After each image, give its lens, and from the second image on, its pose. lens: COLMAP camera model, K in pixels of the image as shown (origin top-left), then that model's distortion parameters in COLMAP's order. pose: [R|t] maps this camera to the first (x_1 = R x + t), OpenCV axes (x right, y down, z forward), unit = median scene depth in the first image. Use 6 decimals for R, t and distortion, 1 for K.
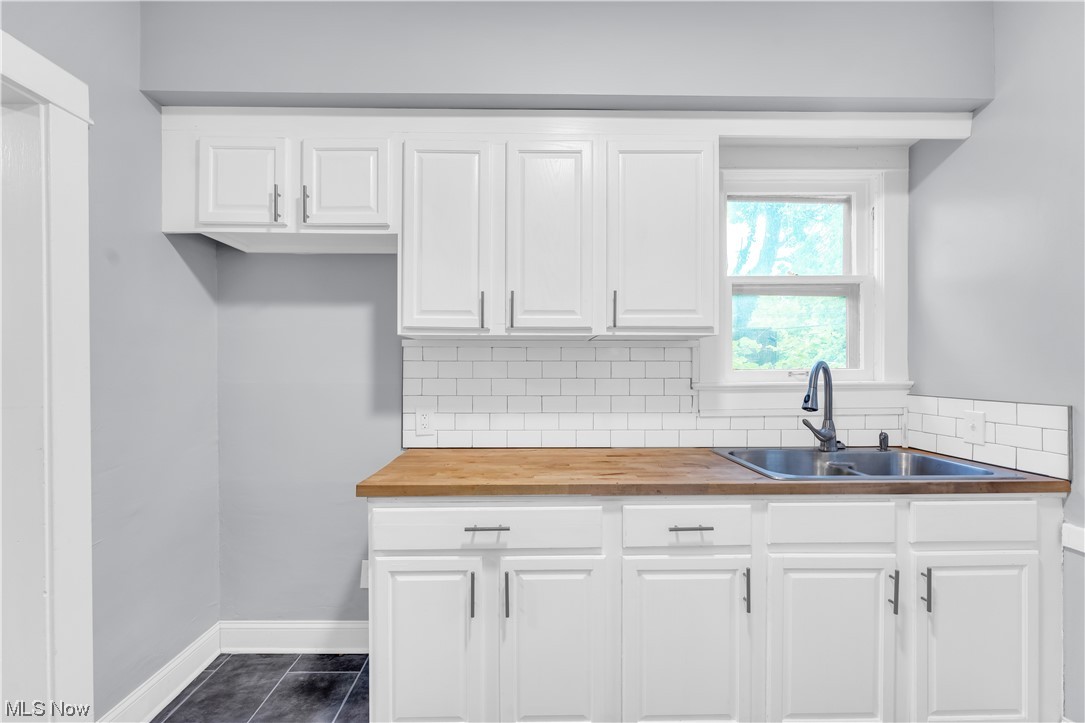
lens RADIAL K [[438.4, 0, 534.6], [0, 438.4, 370.3], [0, 0, 1]] dist [-0.000168, 0.000021]
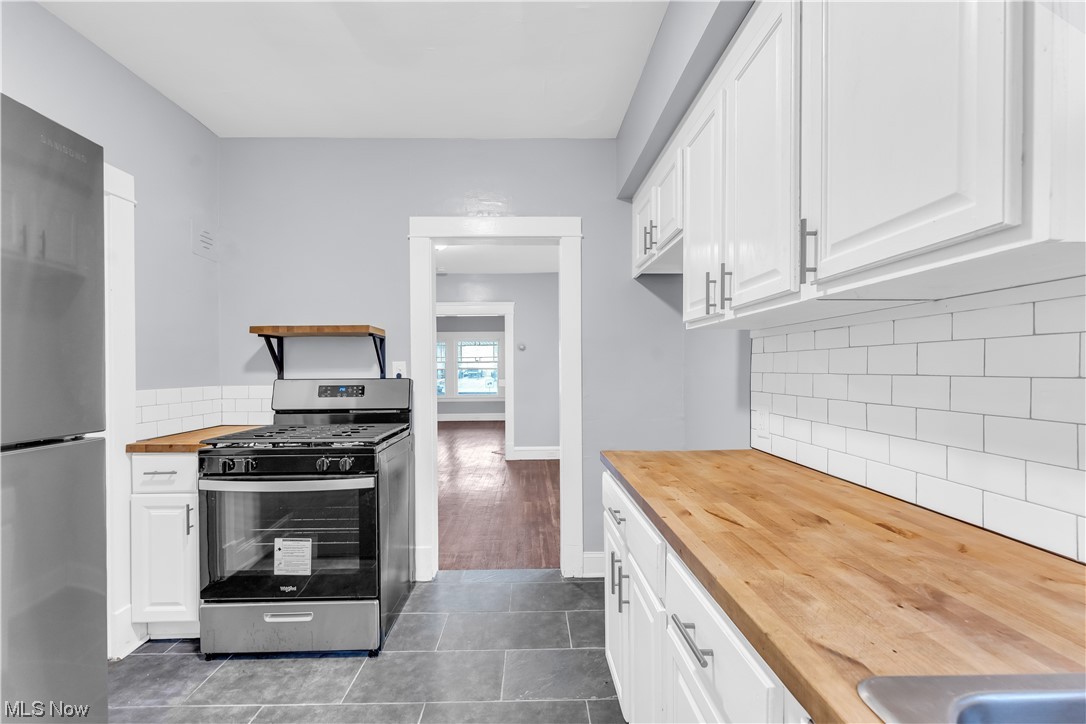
lens RADIAL K [[439.9, 0, 536.1], [0, 439.9, 371.8], [0, 0, 1]] dist [0.000180, -0.000133]
pose [[0.008403, 0.007382, -0.999937, 0.717726], [-0.001305, 0.999972, 0.007372, 0.012577], [0.999964, 0.001243, 0.008412, 0.616080]]
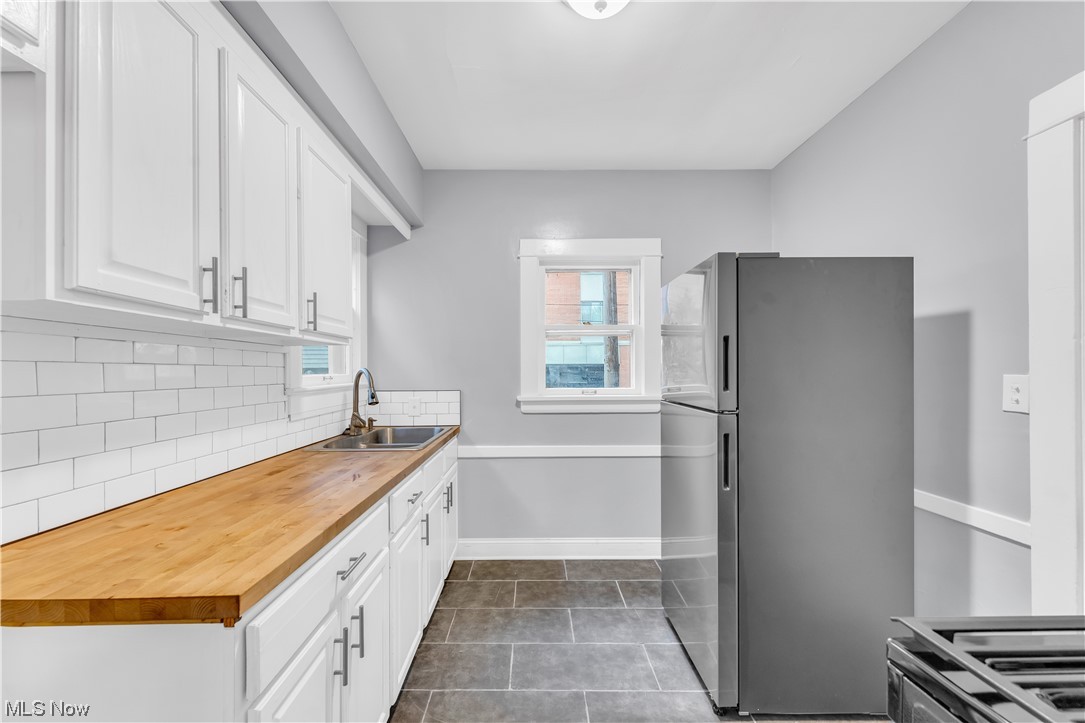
lens RADIAL K [[438.4, 0, 534.6], [0, 438.4, 370.3], [0, 0, 1]] dist [-0.000168, 0.000021]
pose [[0.005506, 0.006270, 0.999965, -0.730502], [0.014822, 0.999870, -0.006351, 0.001382], [-0.999875, 0.014856, 0.005412, 0.492181]]
